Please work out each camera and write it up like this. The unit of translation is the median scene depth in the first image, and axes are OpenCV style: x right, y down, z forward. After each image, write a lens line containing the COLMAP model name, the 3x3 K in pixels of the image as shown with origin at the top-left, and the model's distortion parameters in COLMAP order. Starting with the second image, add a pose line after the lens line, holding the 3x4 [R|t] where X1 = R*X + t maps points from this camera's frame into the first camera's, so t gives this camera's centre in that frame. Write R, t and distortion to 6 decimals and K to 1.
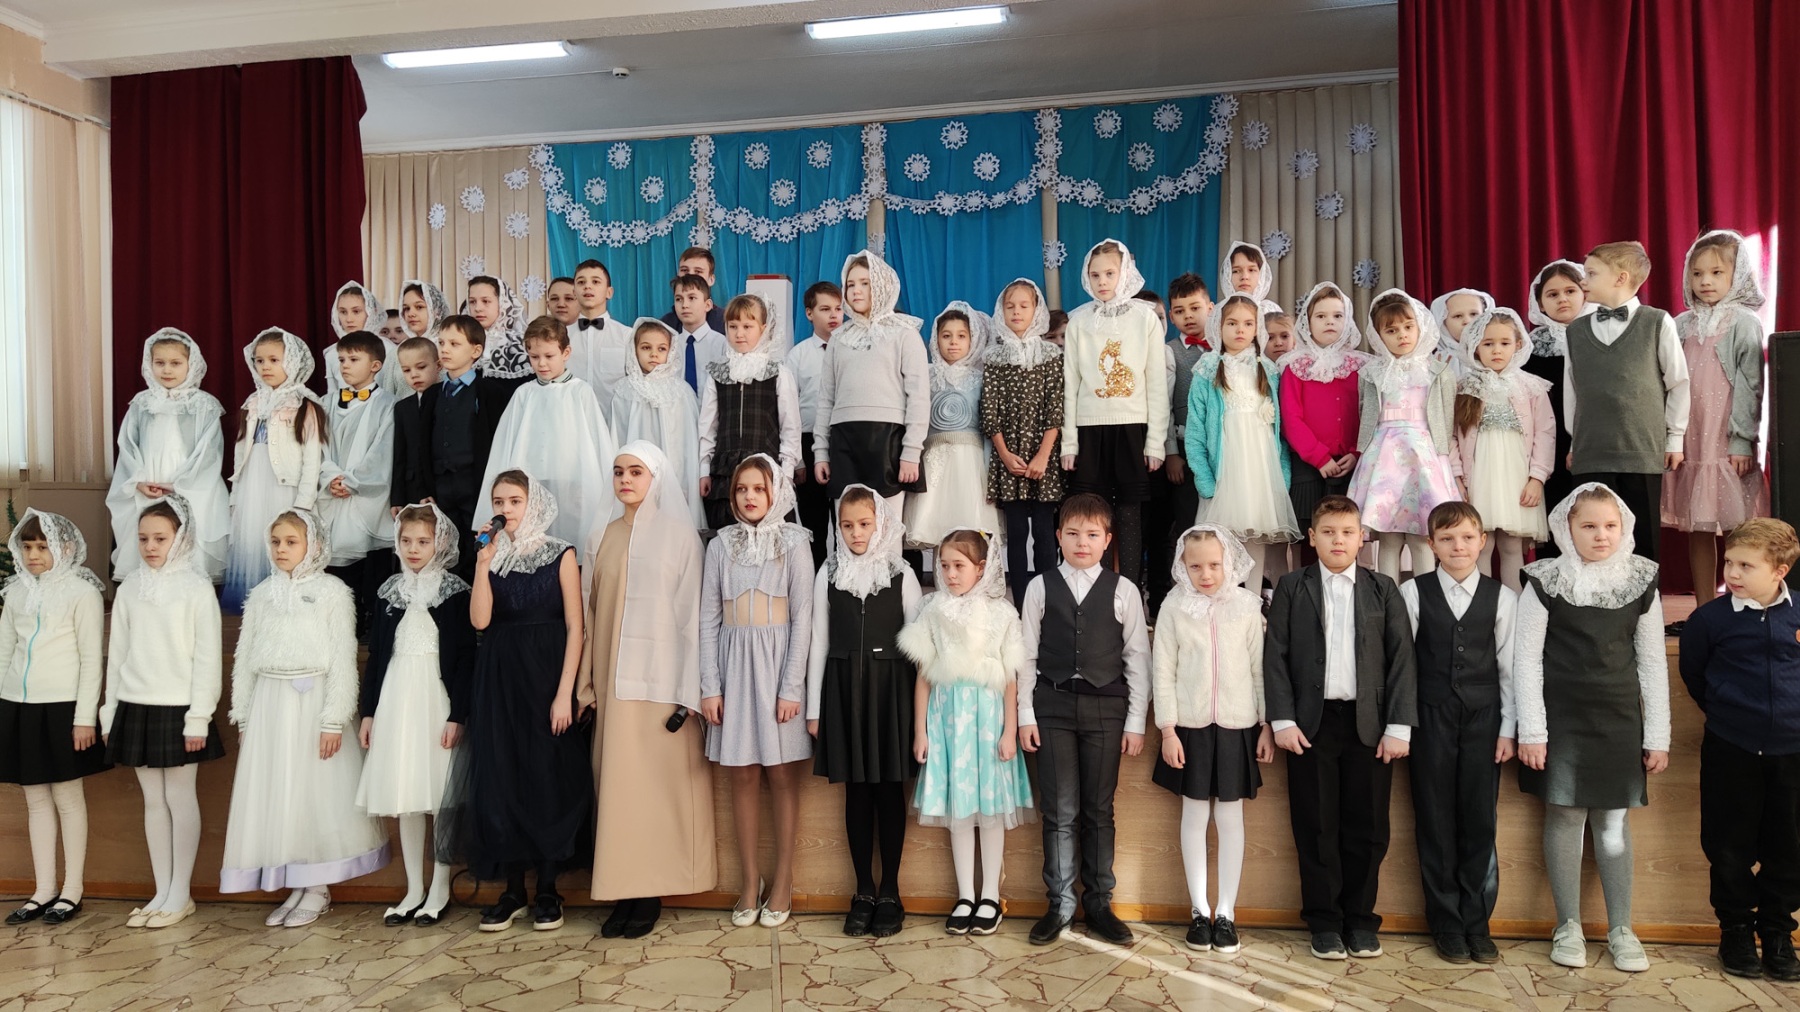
lens RADIAL K [[1358.3, 0, 913.3], [0, 1358.3, 508.2], [0, 0, 1]] dist [0.080743, -0.122782]
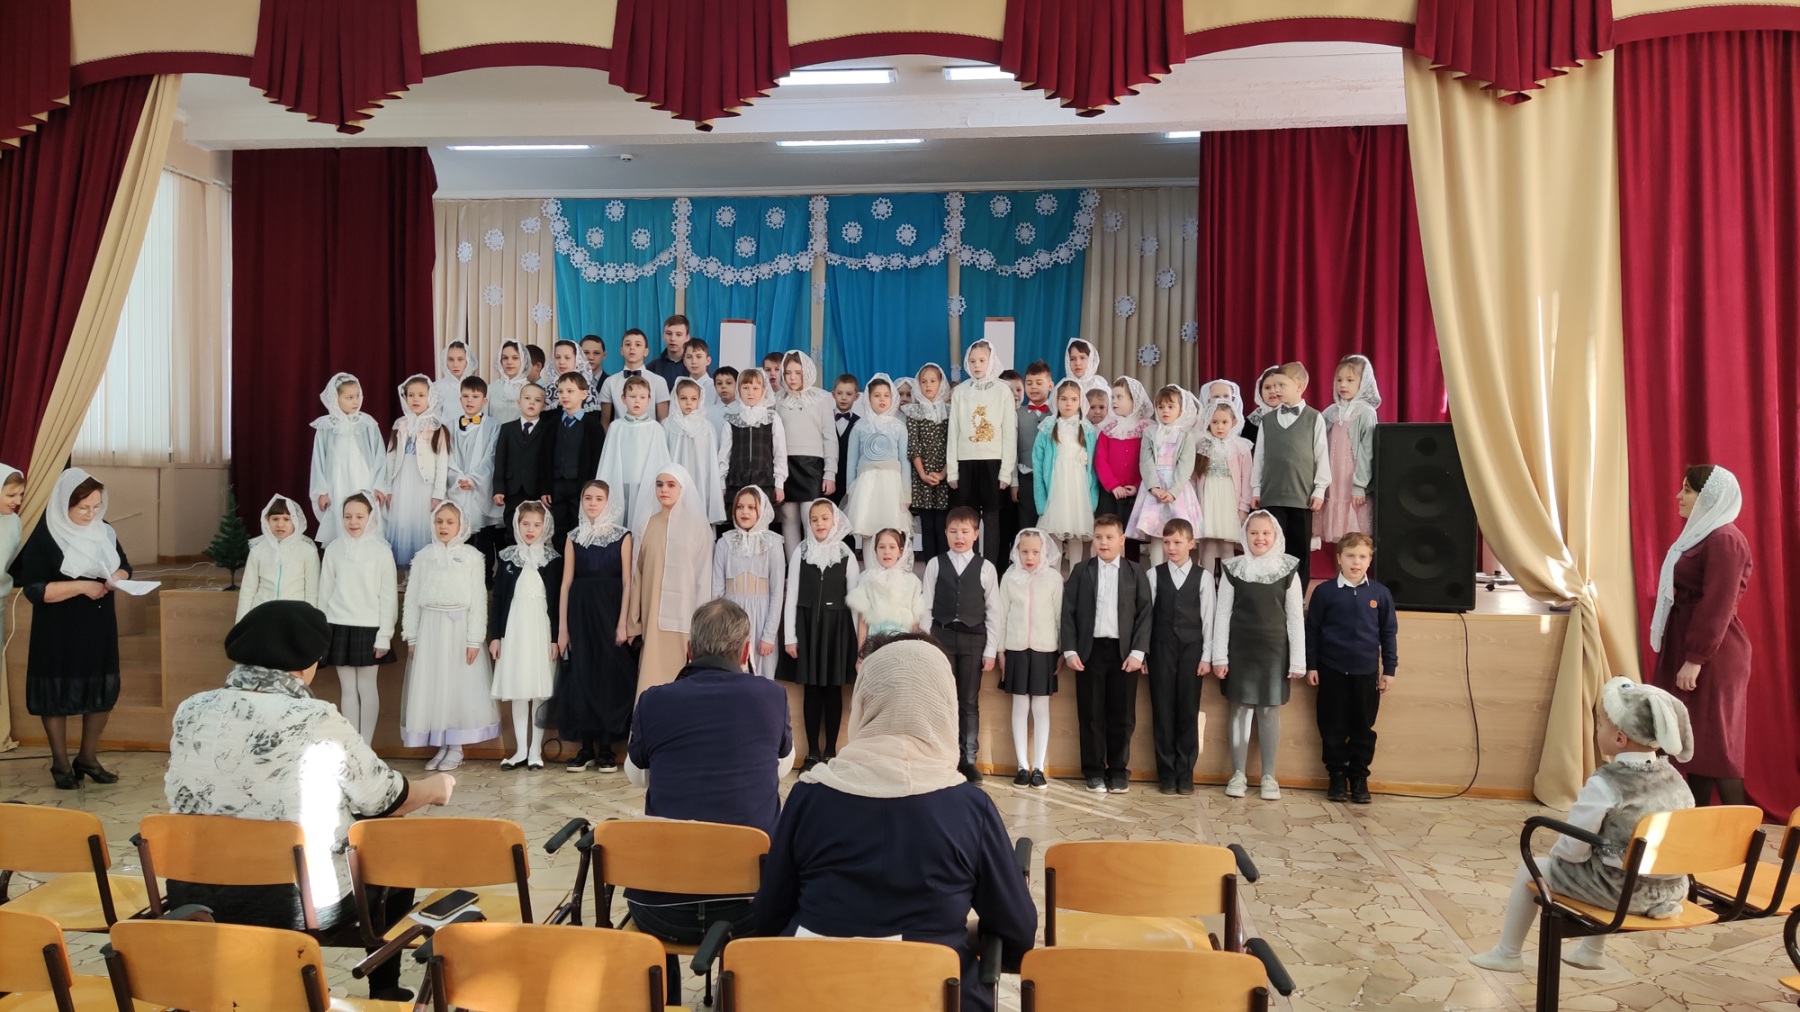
lens RADIAL K [[1324.7, 0, 890.3], [0, 1324.7, 504.0], [0, 0, 1]] dist [0.093234, -0.134365]
pose [[0.998295, 0.029603, 0.050298, -0.017031], [-0.030519, 0.999380, 0.017543, -0.018650], [-0.049748, -0.019048, 0.998580, -0.257346]]
